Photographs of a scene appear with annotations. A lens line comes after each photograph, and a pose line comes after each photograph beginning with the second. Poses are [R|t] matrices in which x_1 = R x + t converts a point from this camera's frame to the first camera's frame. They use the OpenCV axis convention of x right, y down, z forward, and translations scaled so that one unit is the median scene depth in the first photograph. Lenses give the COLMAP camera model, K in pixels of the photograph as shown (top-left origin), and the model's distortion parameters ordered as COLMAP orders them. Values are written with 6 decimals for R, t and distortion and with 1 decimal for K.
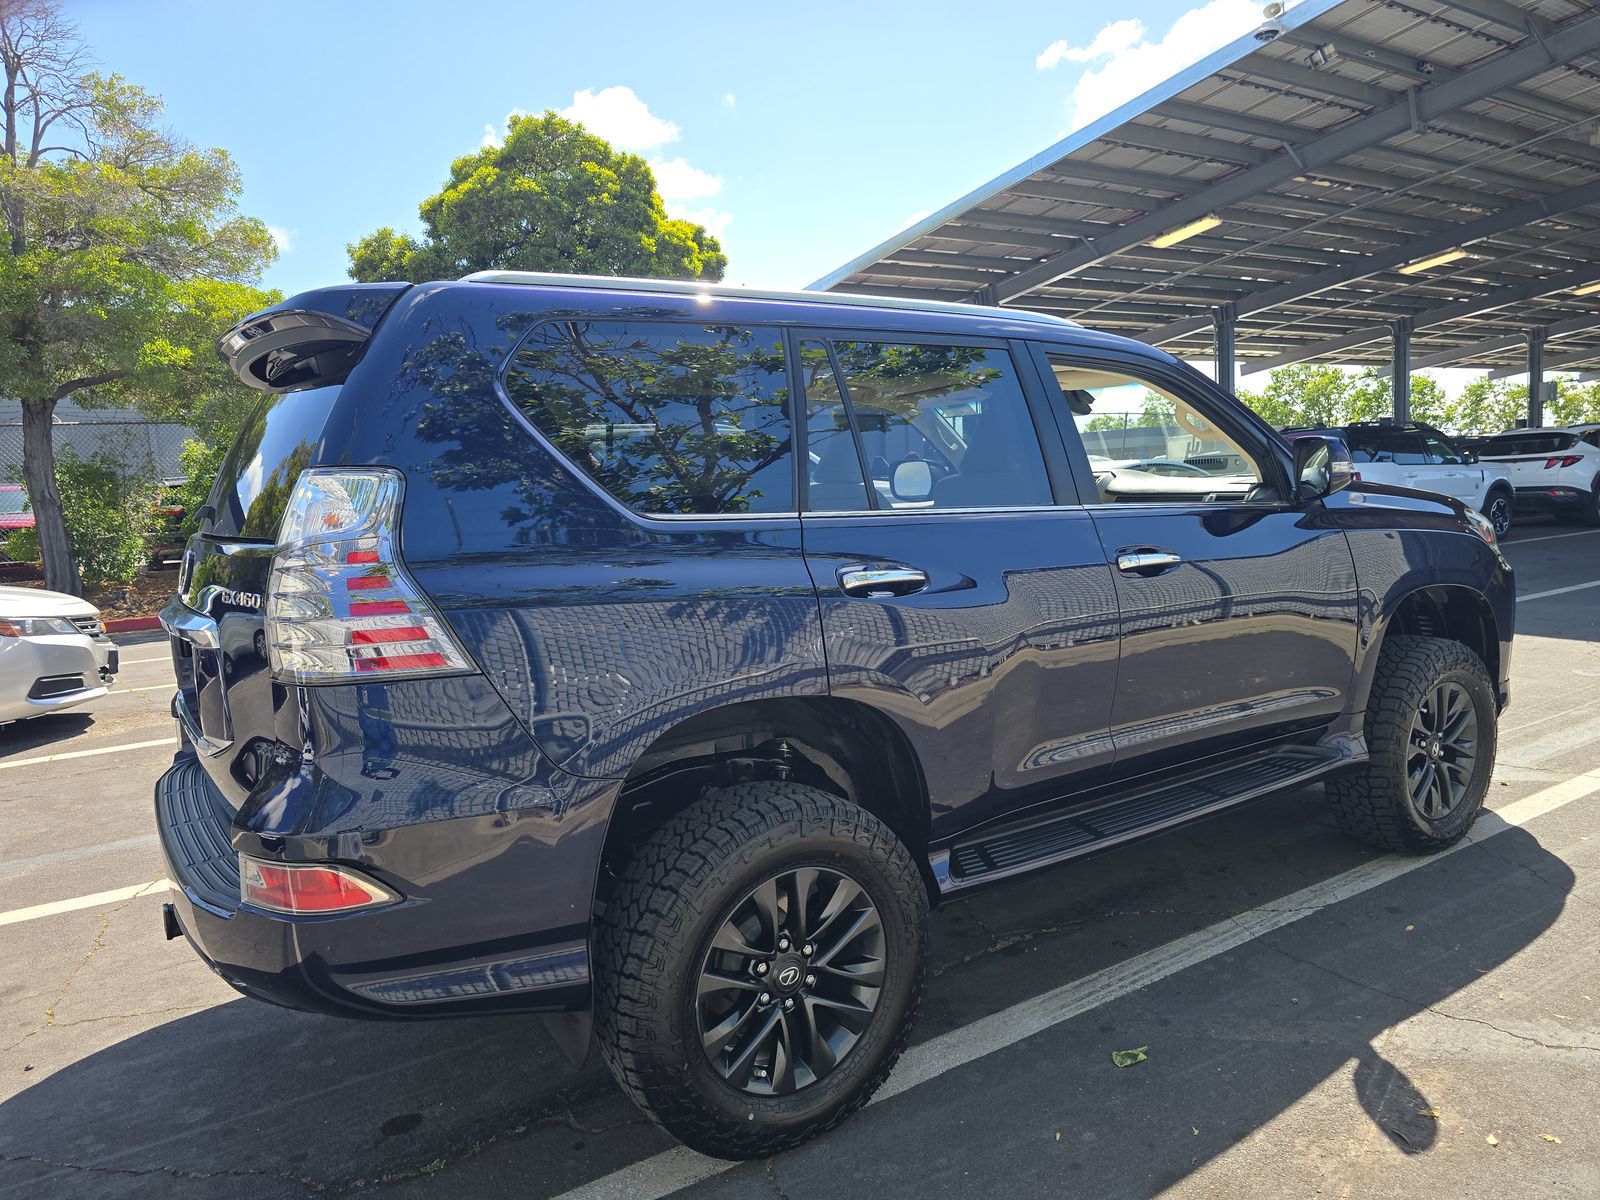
lens RADIAL K [[1081.0, 0, 799.5], [0, 1081.0, 594.1], [0, 0, 1]] dist [0.034426, -0.031186]
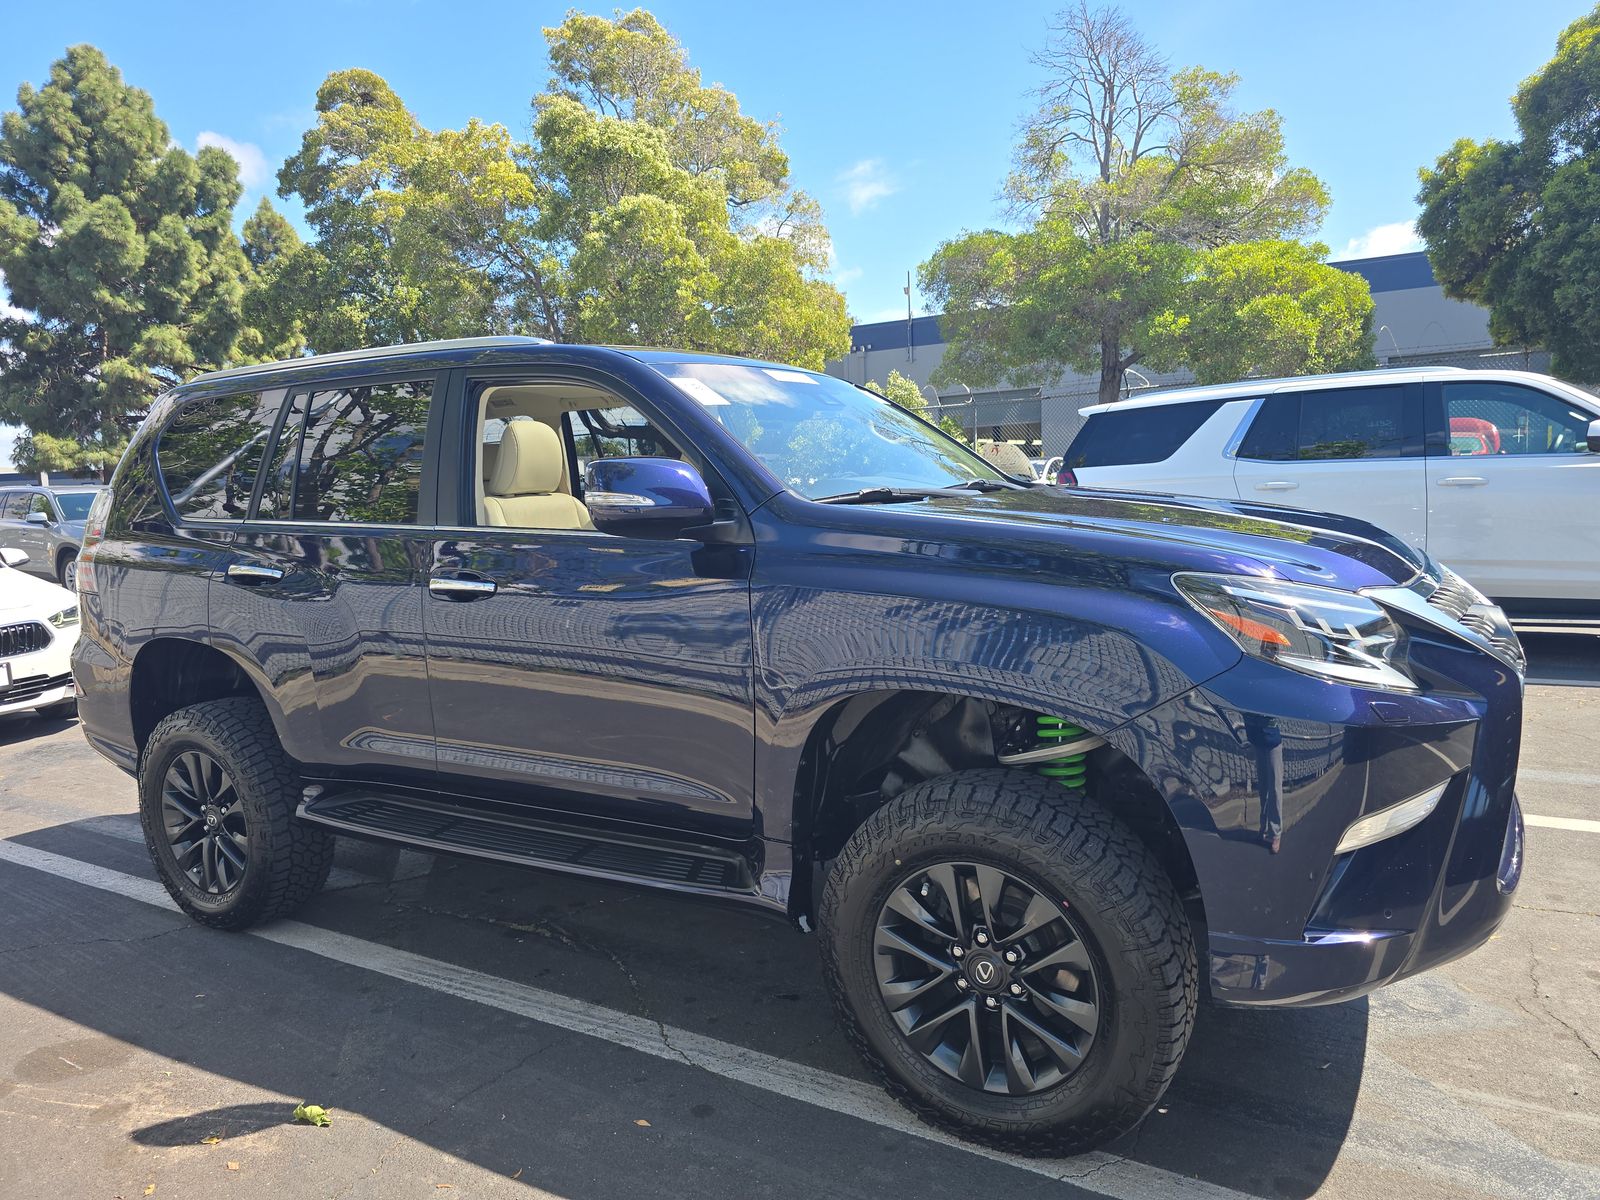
lens RADIAL K [[1081.0, 0, 798.3], [0, 1081.0, 606.1], [0, 0, 1]] dist [0.034426, -0.031186]
pose [[0.421947, 0.125149, -0.897941, 1.183223], [-0.063864, 0.992069, 0.108258, -0.121659], [0.904368, 0.011667, 0.426593, 0.755752]]
